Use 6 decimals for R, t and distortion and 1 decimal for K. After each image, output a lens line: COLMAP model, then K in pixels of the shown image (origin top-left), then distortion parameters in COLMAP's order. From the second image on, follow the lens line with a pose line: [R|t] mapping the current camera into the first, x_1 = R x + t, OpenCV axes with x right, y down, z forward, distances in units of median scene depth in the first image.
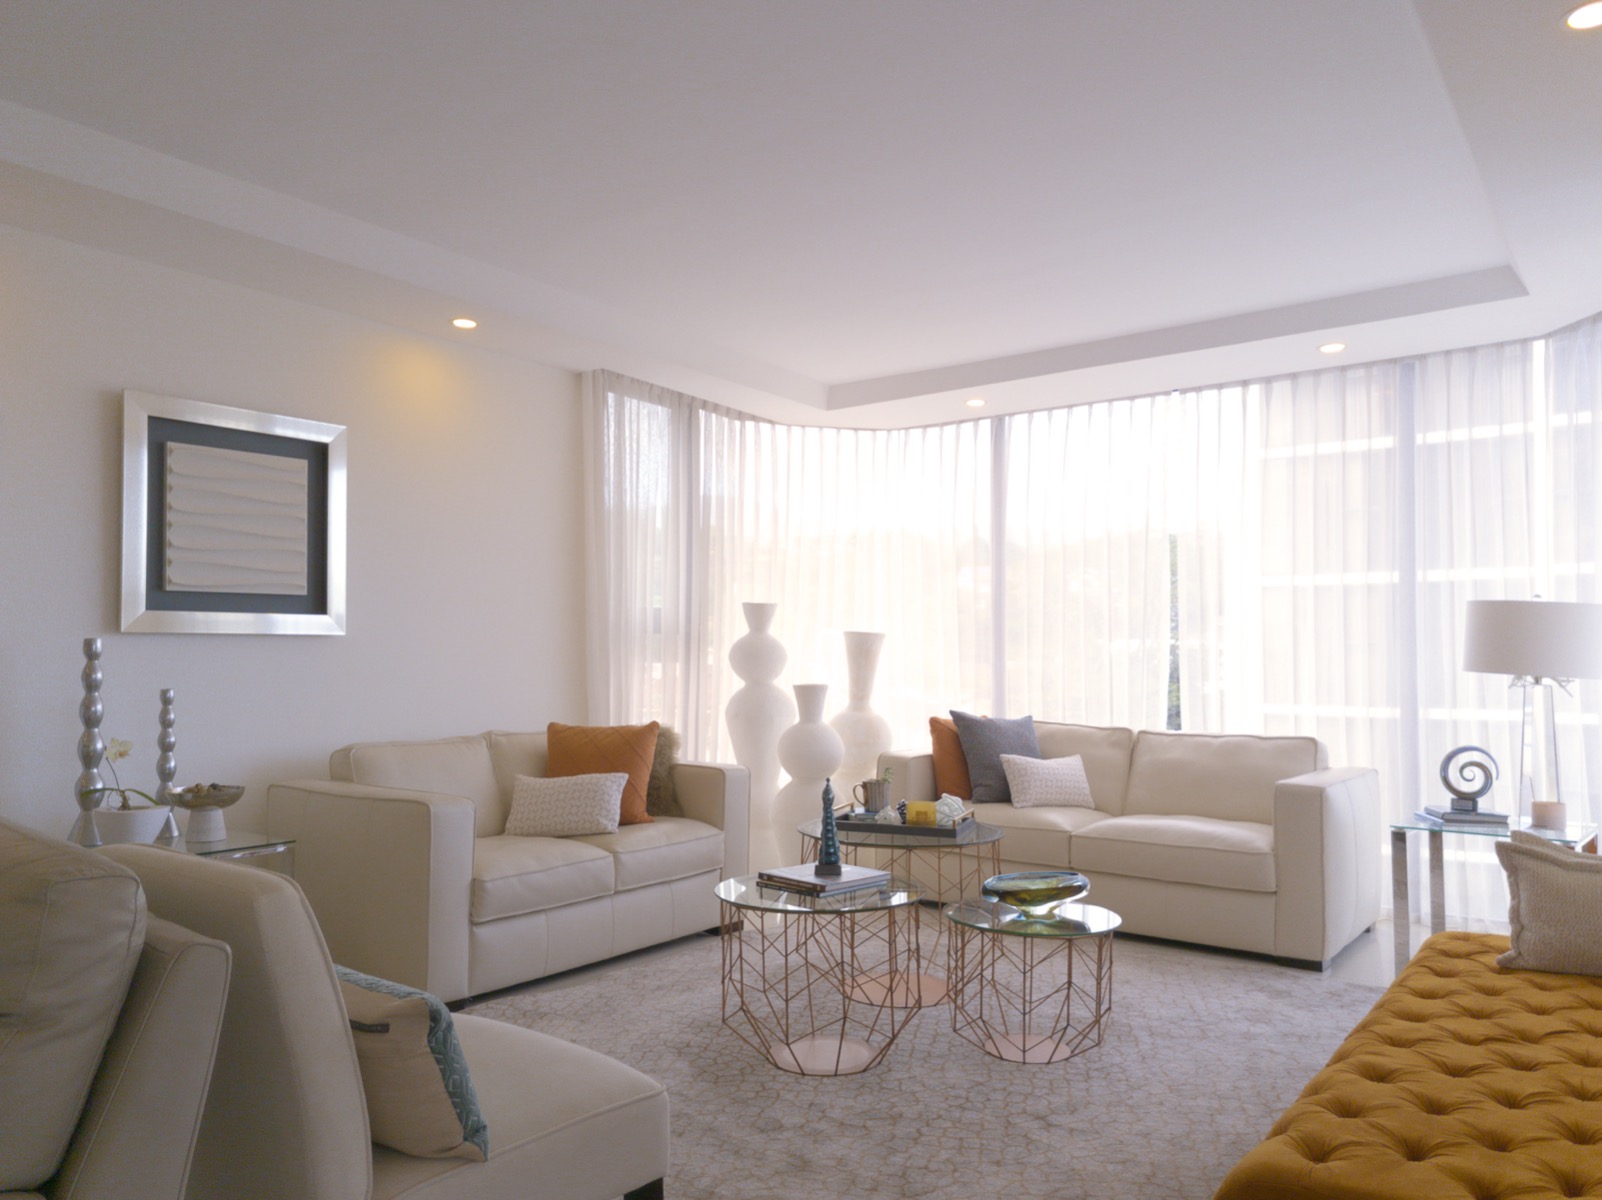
lens RADIAL K [[1178.1, 0, 801.0], [0, 1178.1, 600.0], [0, 0, 1]] dist [-0.003139, -0.003964]
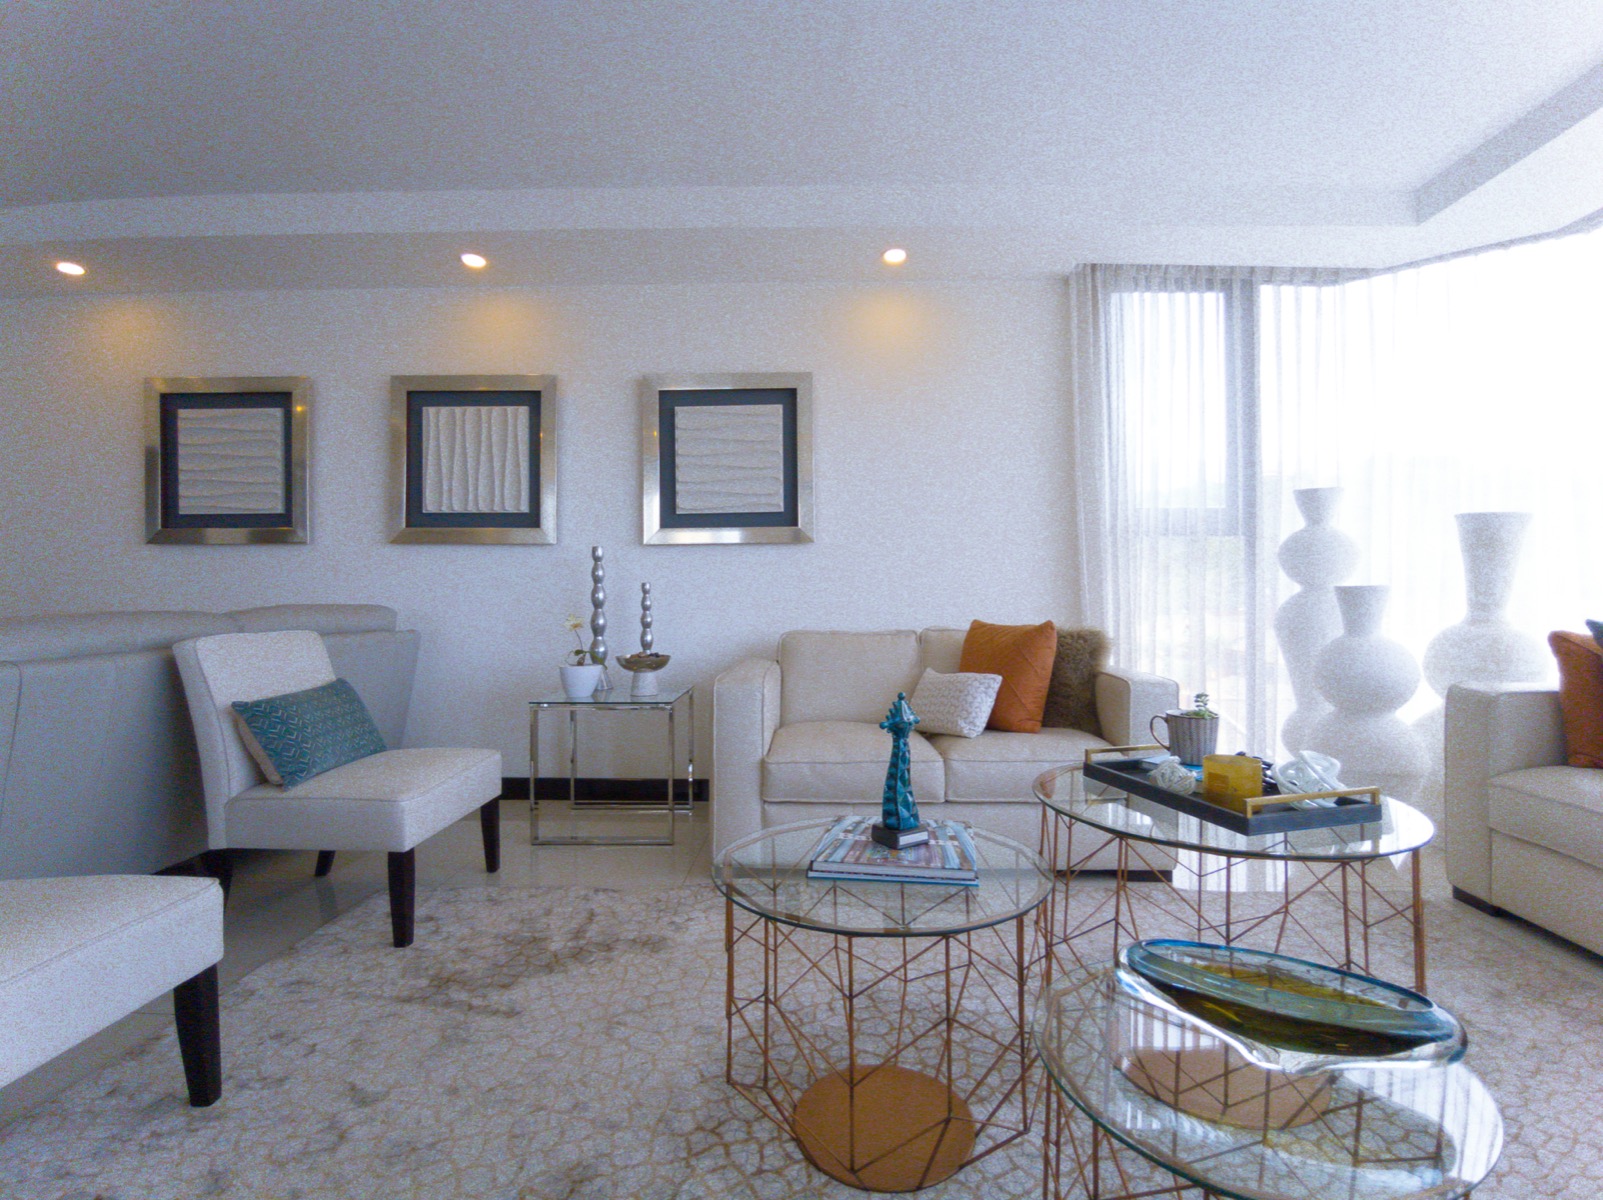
lens RADIAL K [[752.8, 0, 802.6], [0, 752.8, 580.8], [0, 0, 1]] dist [-0.003097, -0.000213]
pose [[0.584876, -0.019131, -0.810897, 0.226359], [0.041926, 0.999098, 0.006669, 0.060240], [0.810039, -0.037898, 0.585151, 0.508617]]
